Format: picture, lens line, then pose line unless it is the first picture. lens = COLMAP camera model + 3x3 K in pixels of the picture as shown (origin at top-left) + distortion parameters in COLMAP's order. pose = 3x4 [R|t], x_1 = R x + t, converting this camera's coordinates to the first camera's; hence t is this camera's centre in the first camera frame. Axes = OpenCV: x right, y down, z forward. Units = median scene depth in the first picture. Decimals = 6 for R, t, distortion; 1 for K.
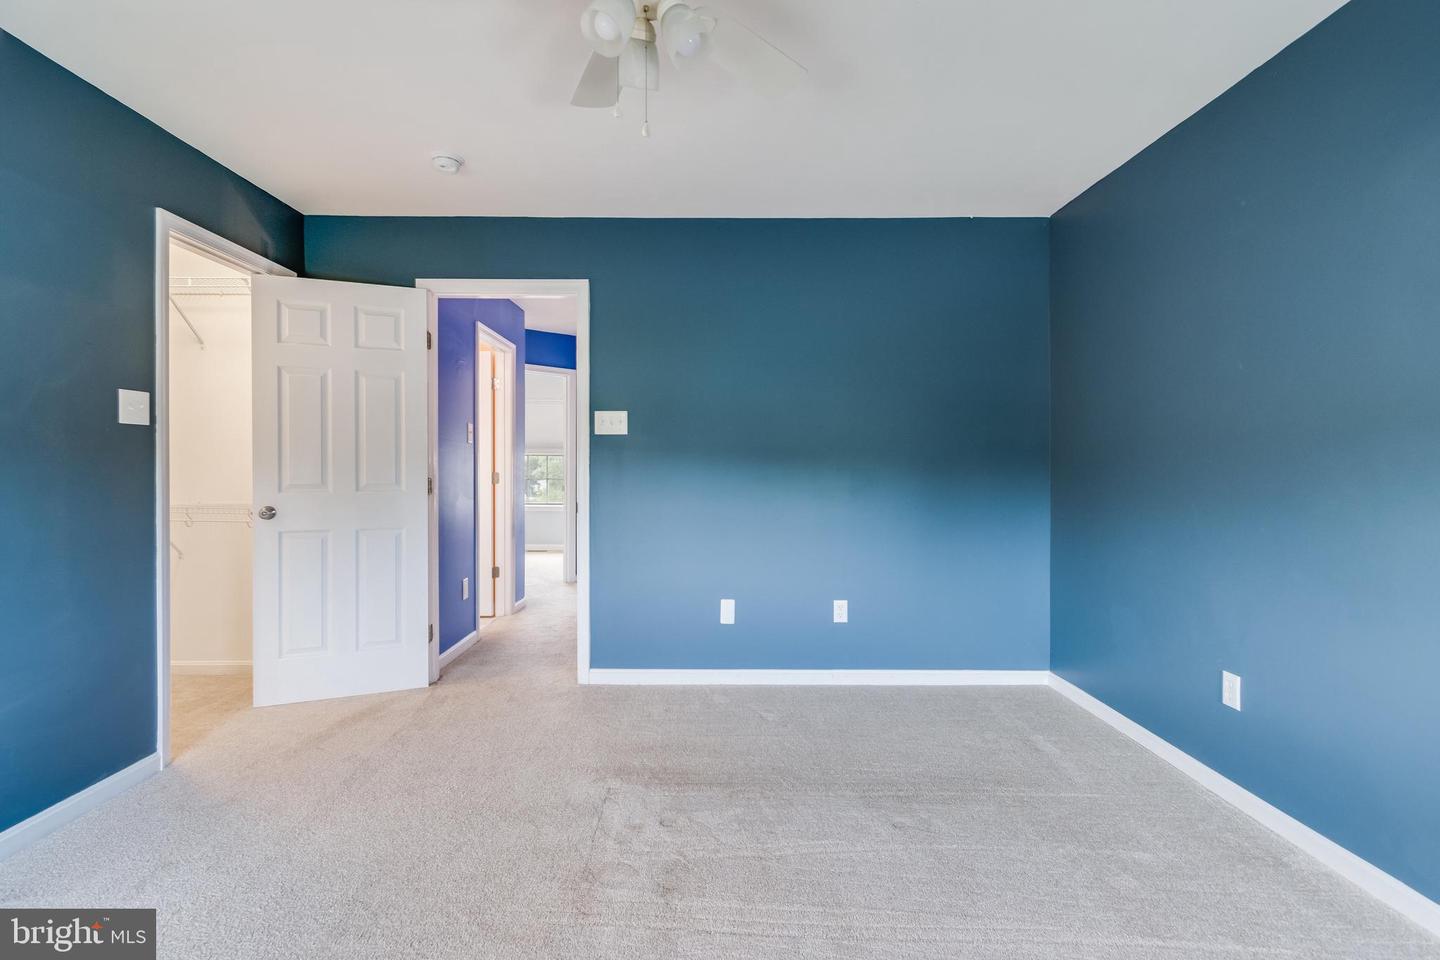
lens RADIAL K [[664.6, 0, 704.5], [0, 664.6, 466.4], [0, 0, 1]] dist [0.001842, -0.000113]
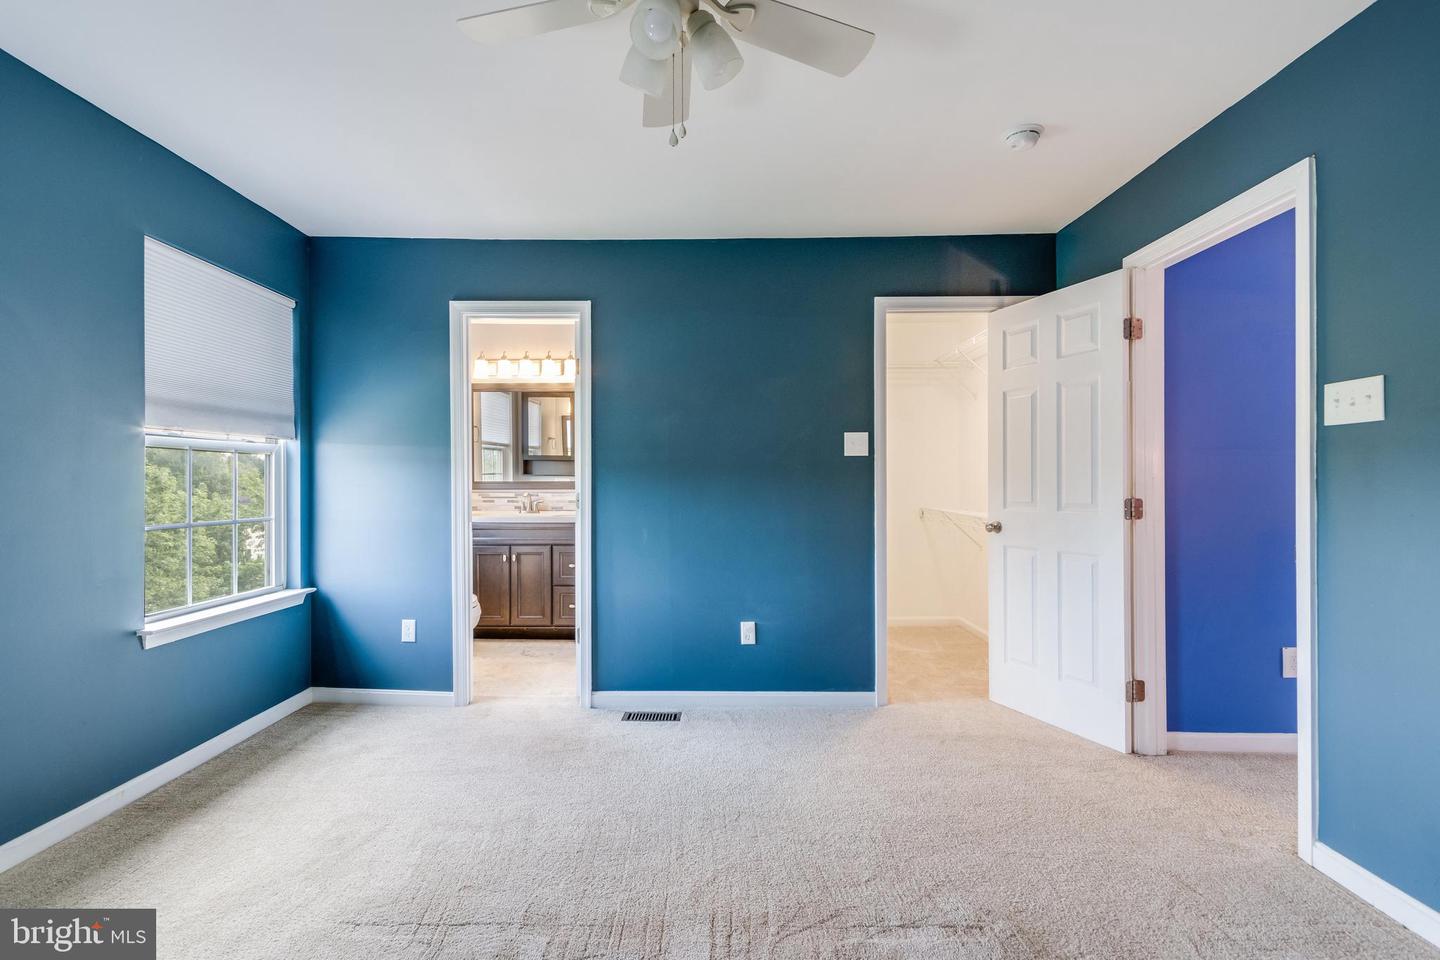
lens RADIAL K [[661.4, 0, 696.8], [0, 661.4, 486.6], [0, 0, 1]] dist [0.000926, 0.000053]
pose [[-0.027270, 0.000385, -0.999628, 0.440755], [0.002904, 0.999996, 0.000306, 0.001108], [0.999624, -0.002895, -0.027271, 0.528870]]
